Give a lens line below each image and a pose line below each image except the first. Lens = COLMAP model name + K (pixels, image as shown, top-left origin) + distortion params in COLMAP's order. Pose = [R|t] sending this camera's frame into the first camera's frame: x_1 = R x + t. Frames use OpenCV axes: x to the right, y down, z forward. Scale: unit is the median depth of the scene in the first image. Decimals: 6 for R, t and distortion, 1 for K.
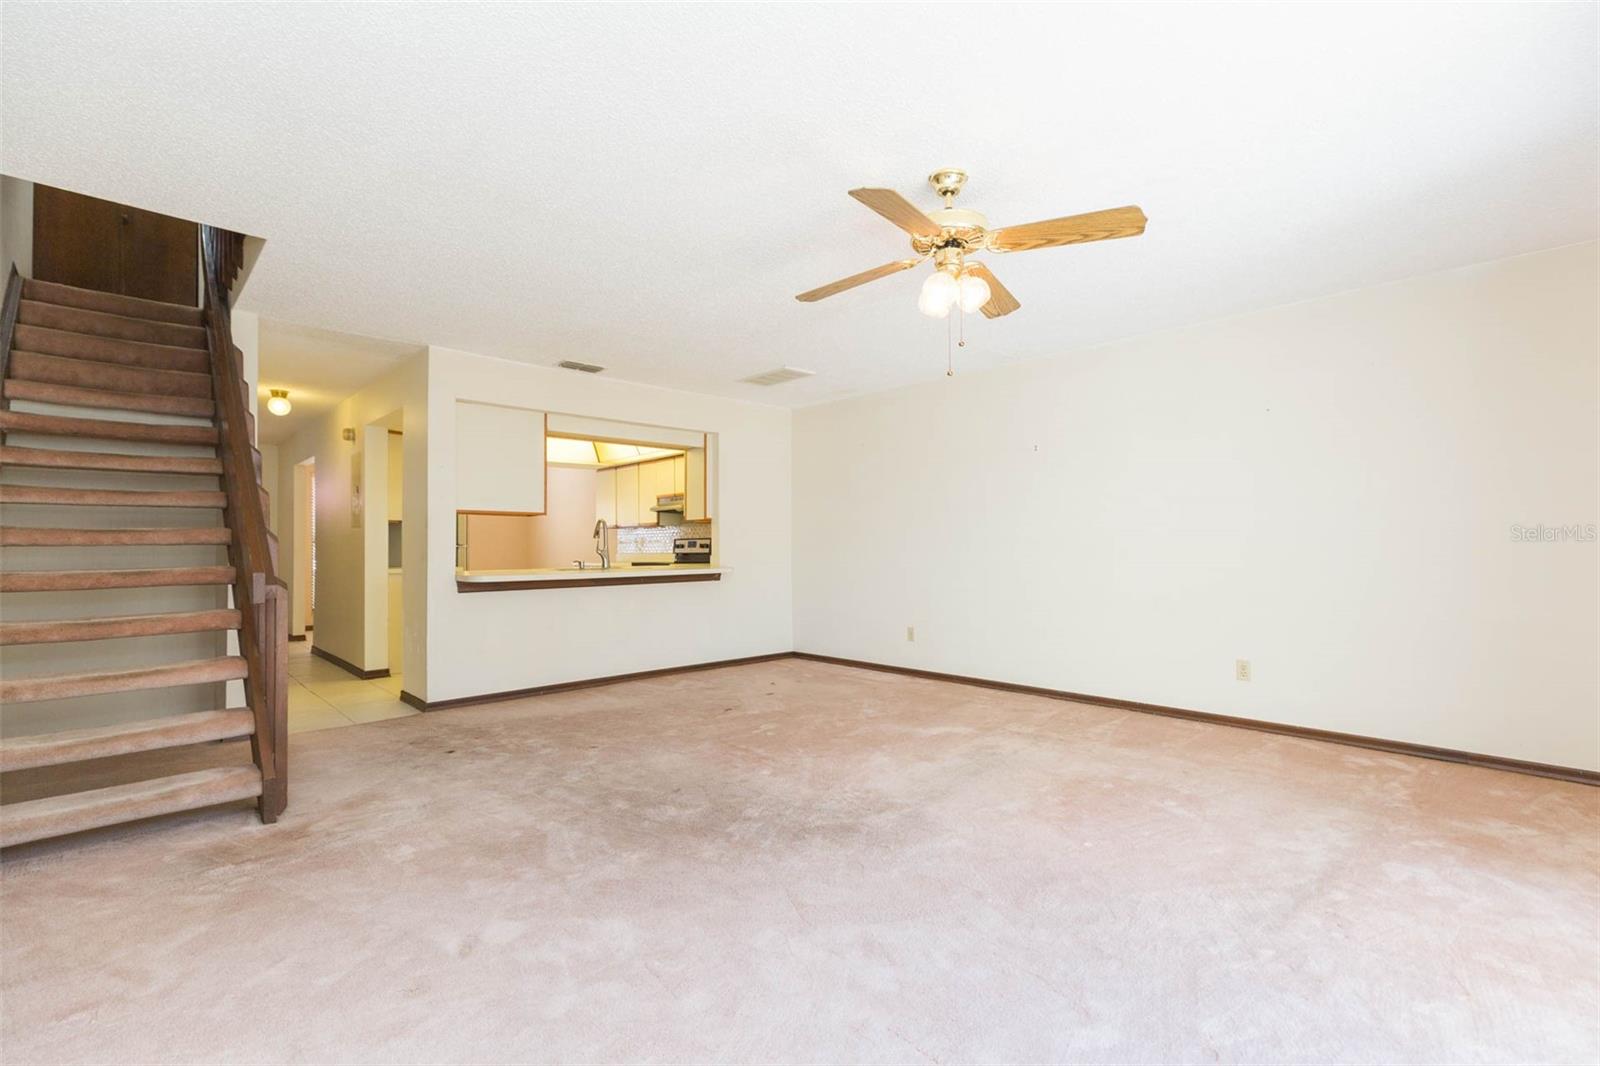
lens RADIAL K [[729.4, 0, 794.5], [0, 729.4, 536.1], [0, 0, 1]] dist [0.023158, 0.000032]
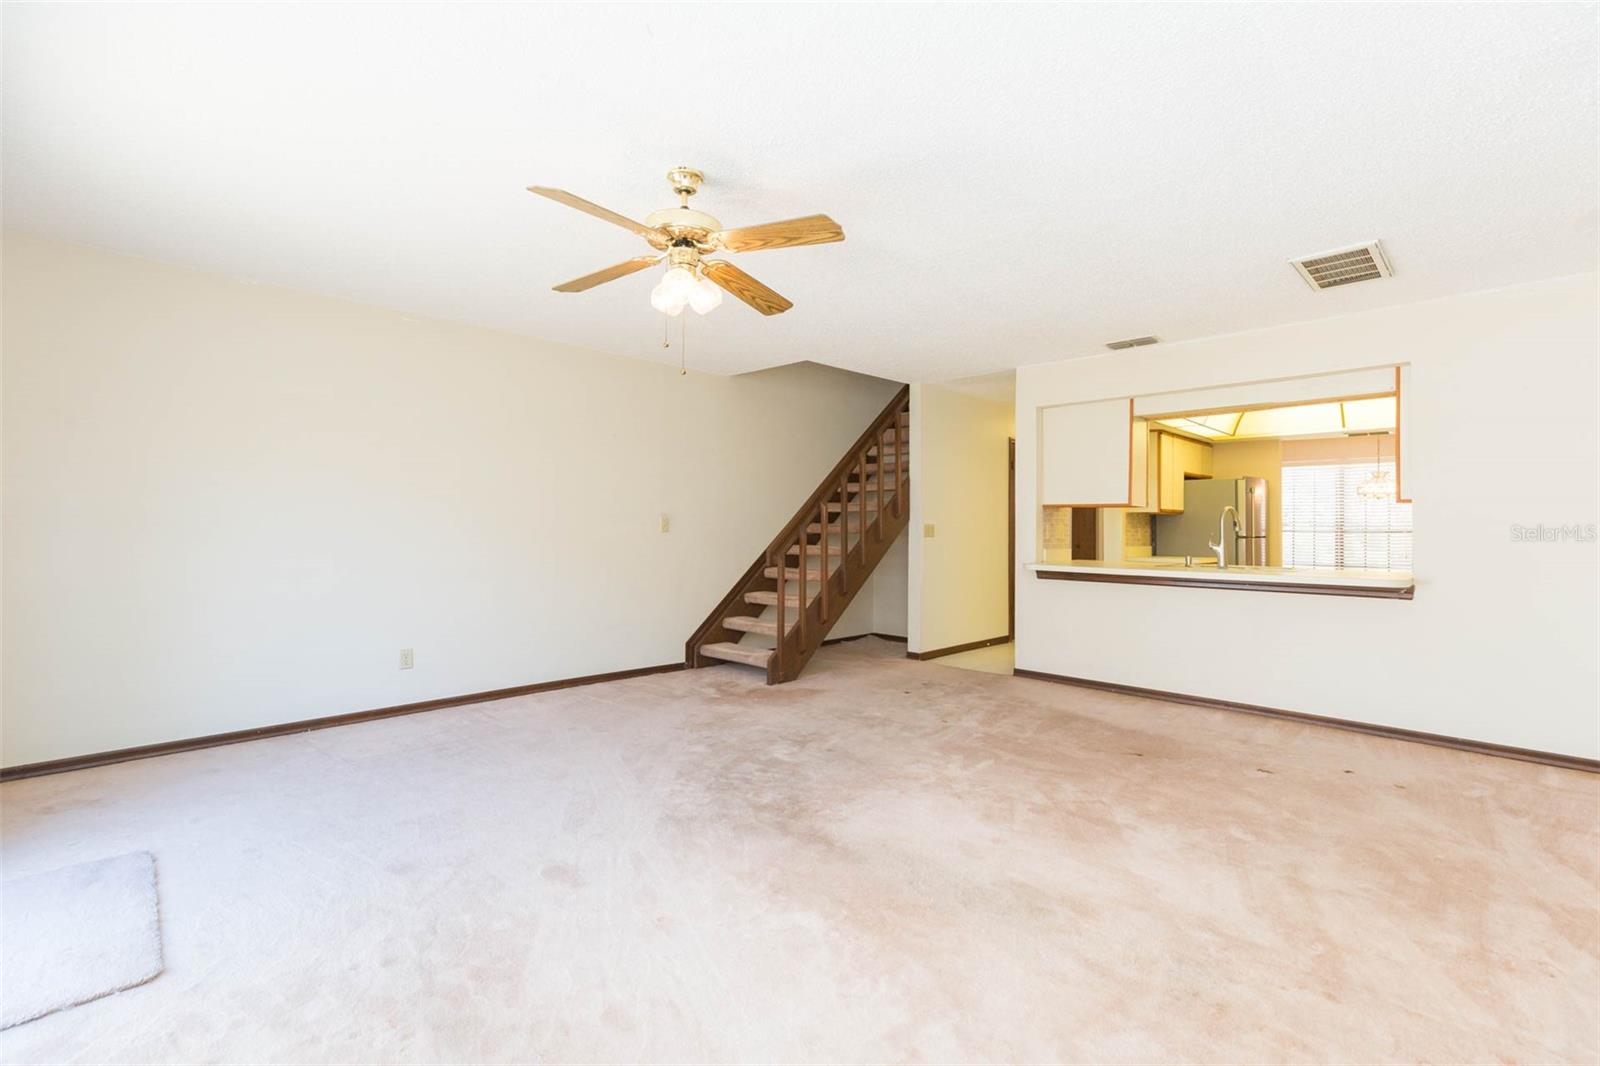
lens RADIAL K [[721.2, 0, 805.2], [0, 721.2, 525.8], [0, 0, 1]] dist [0.005880, 0.000002]
pose [[0.017591, 0.000472, -0.999845, 0.636076], [0.002267, 0.999997, 0.000512, -0.005156], [0.999843, -0.002275, 0.017590, 0.611796]]
